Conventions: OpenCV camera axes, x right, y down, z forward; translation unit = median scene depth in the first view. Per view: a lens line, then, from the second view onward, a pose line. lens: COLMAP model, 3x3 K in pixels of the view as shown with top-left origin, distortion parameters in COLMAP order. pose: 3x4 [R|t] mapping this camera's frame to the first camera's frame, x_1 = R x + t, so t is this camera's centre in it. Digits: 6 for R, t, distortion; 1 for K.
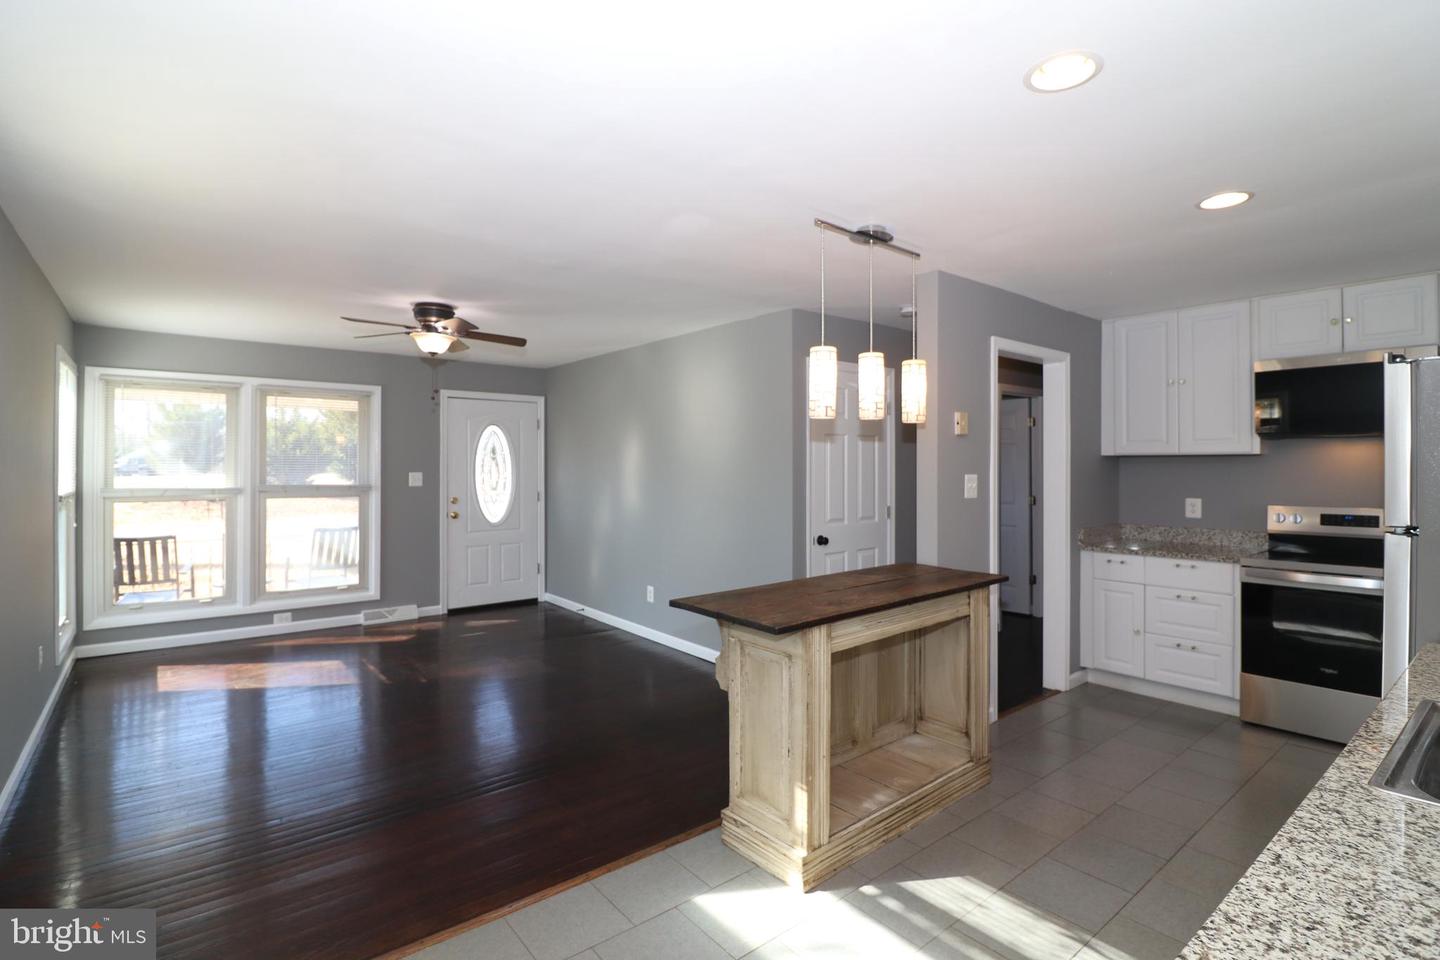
lens RADIAL K [[684.8, 0, 719.6], [0, 684.8, 474.1], [0, 0, 1]] dist [-0.000135, 0.000310]
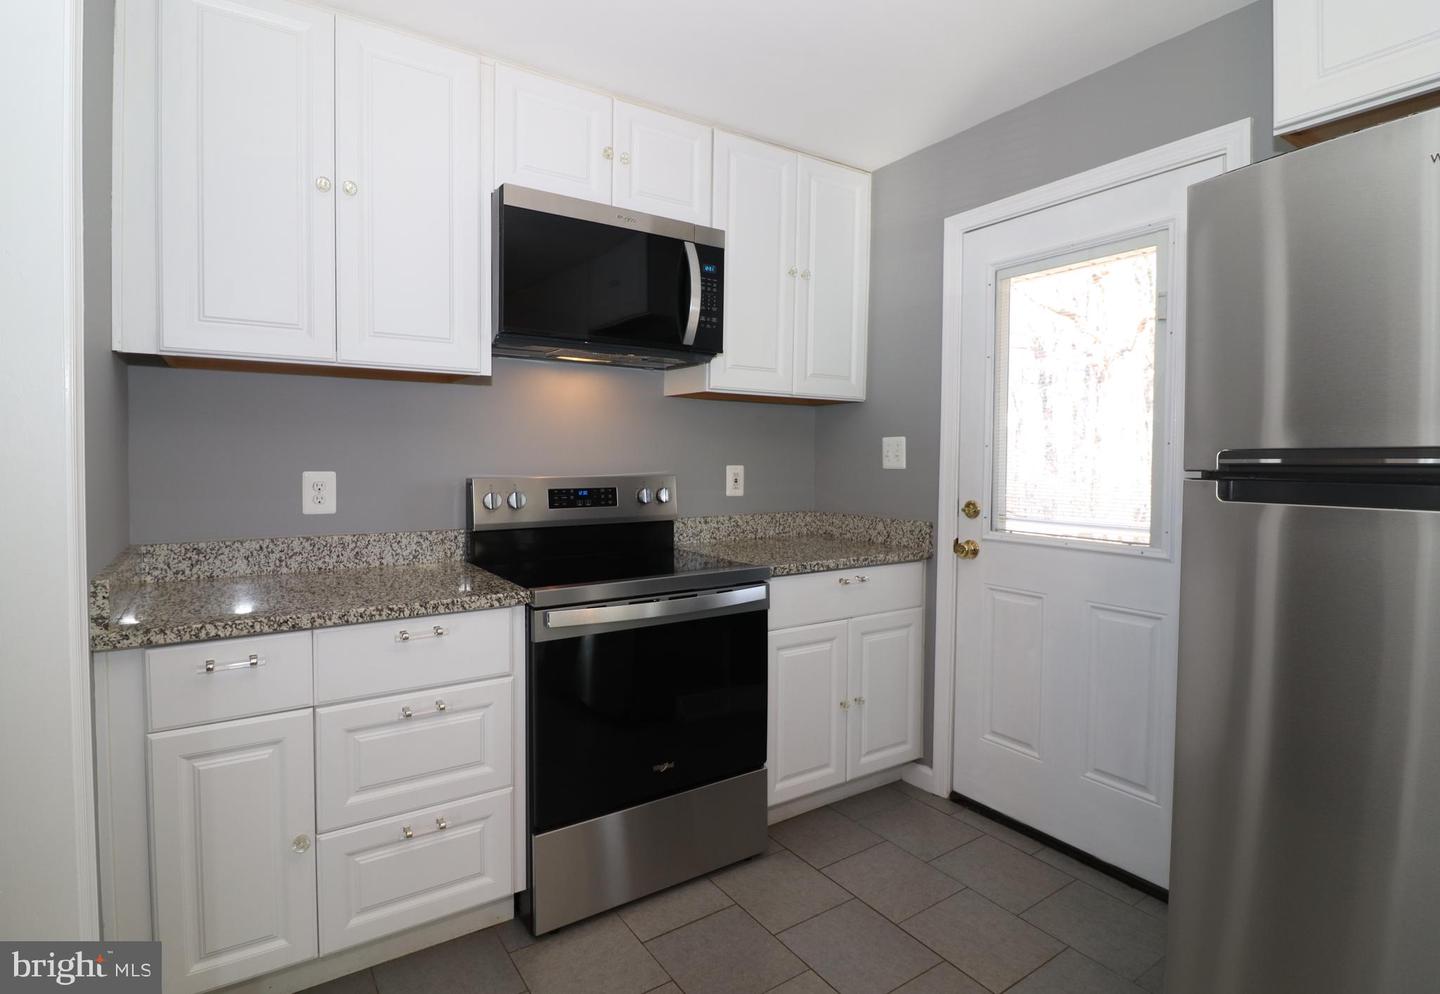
lens RADIAL K [[722.7, 0, 717.9], [0, 722.7, 484.1], [0, 0, 1]] dist [-0.003071, -0.000537]
pose [[0.099154, -0.043262, 0.994131, 0.258380], [-0.001379, 0.999048, 0.043614, 0.024294], [-0.995071, -0.005696, 0.099000, 0.735030]]
